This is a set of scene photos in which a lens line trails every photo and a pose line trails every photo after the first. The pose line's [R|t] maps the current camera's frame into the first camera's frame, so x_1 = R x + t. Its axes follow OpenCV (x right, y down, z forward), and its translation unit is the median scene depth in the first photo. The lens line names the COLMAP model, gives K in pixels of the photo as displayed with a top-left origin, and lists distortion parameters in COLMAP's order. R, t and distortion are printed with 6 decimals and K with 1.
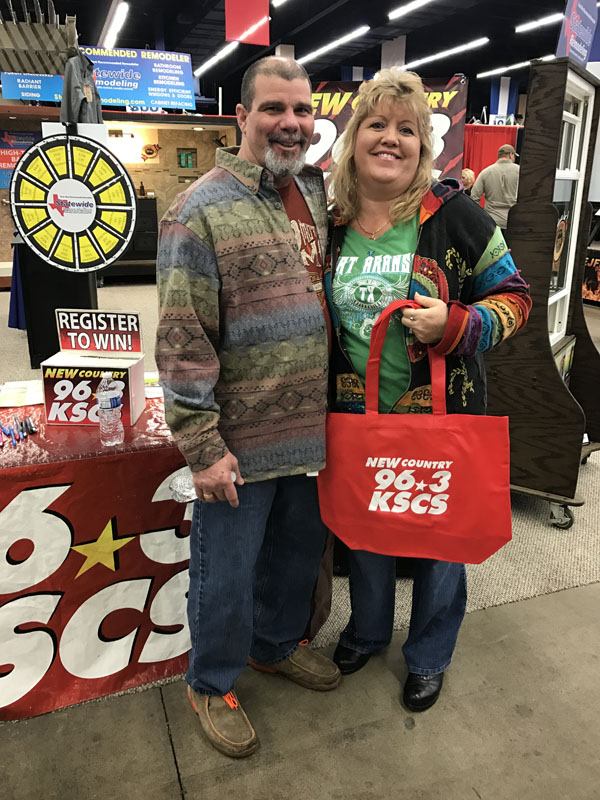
lens RADIAL K [[644.8, 0, 304.1], [0, 644.8, 404.1], [0, 0, 1]] dist [-0.010491, 0.016947]
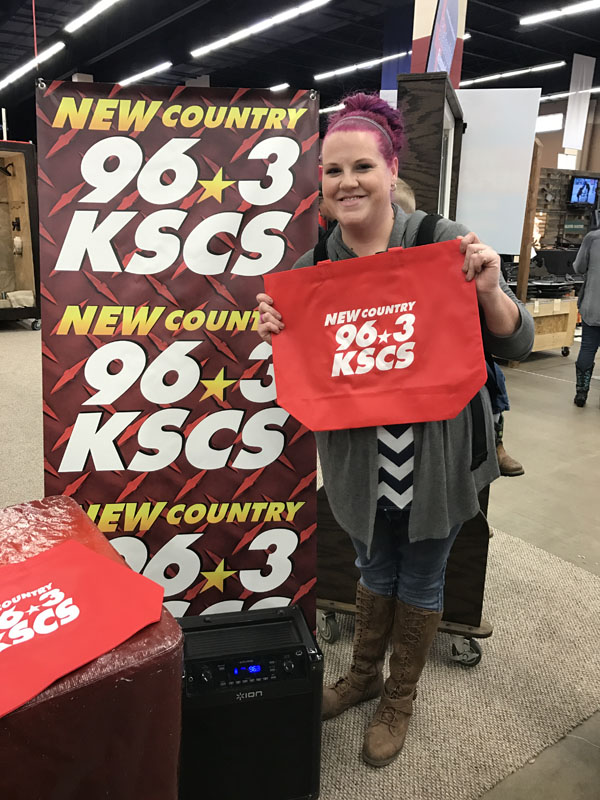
lens RADIAL K [[644.8, 0, 298.4], [0, 644.8, 403.1], [0, 0, 1]] dist [-0.010491, 0.016947]
pose [[0.963498, -0.055104, 0.261982, 0.015138], [0.068654, 0.996720, -0.042844, -0.109133], [-0.258762, 0.059267, 0.964121, 0.287465]]
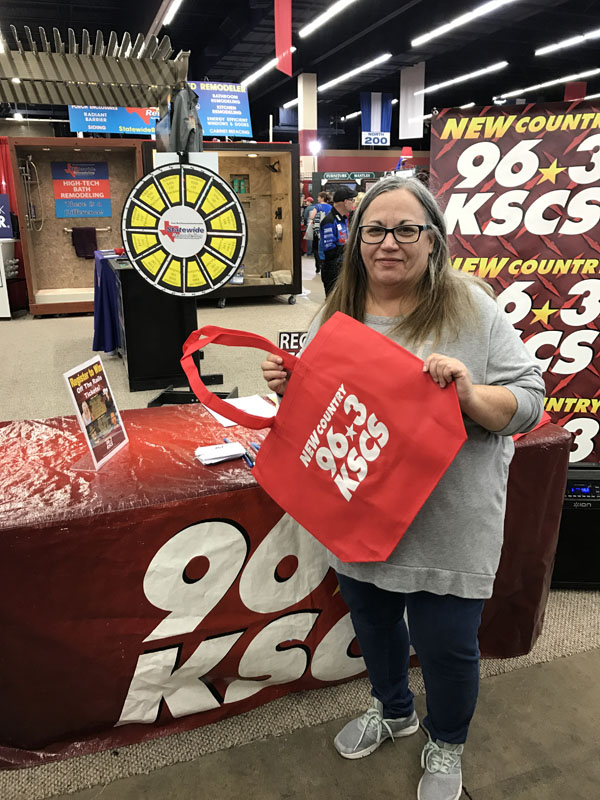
lens RADIAL K [[644.8, 0, 307.1], [0, 644.8, 396.4], [0, 0, 1]] dist [-0.010491, 0.016947]
pose [[0.999691, -0.018613, -0.016456, -0.239257], [0.017876, 0.998878, -0.043850, 0.002304], [0.017254, 0.043543, 0.998903, -0.011212]]
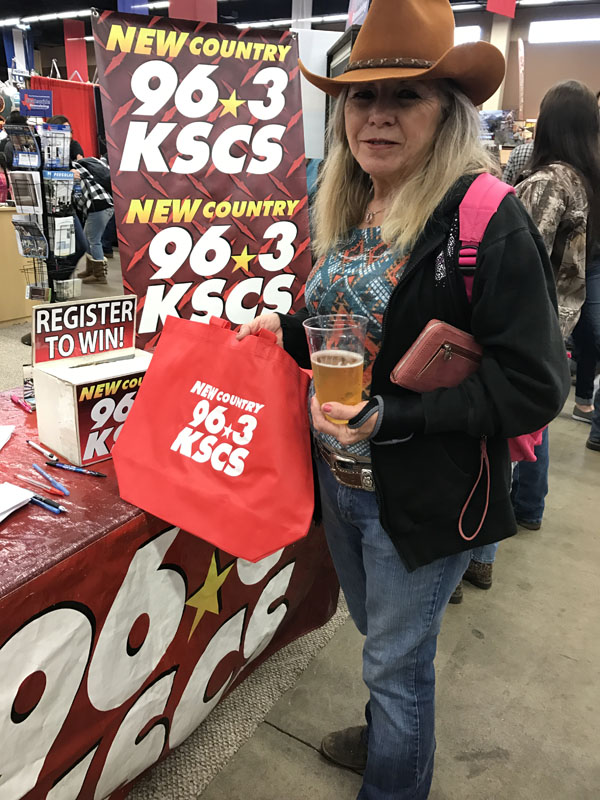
lens RADIAL K [[644.8, 0, 295.3], [0, 644.8, 396.8], [0, 0, 1]] dist [-0.010491, 0.016947]
pose [[0.776993, -0.207647, 0.594276, -0.429814], [0.183210, 0.977758, 0.102100, -0.050147], [-0.602259, 0.029546, 0.797754, 0.198464]]
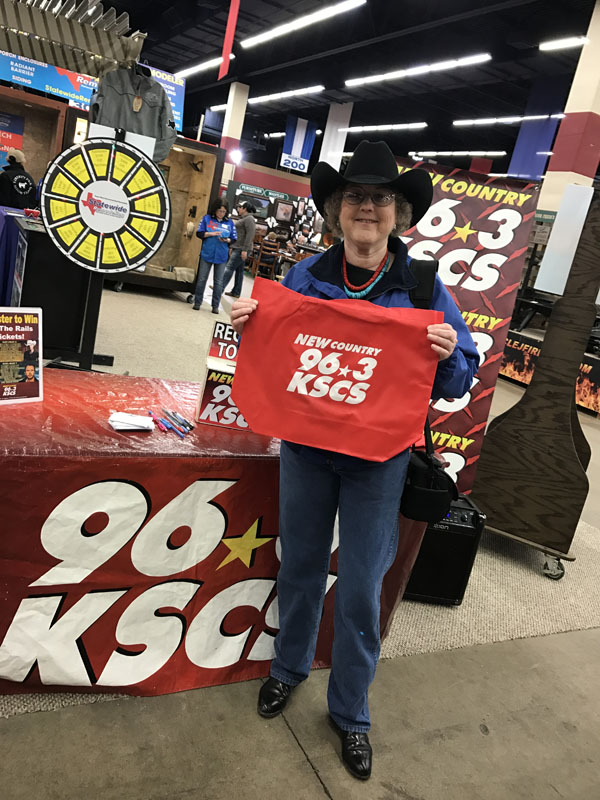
lens RADIAL K [[644.8, 0, 299.7], [0, 644.8, 400.9], [0, 0, 1]] dist [-0.010491, 0.016947]
pose [[0.972455, 0.162464, 0.167141, -0.288980], [-0.152187, 0.985678, -0.072645, 0.033367], [-0.176550, 0.045207, 0.983253, -0.063693]]
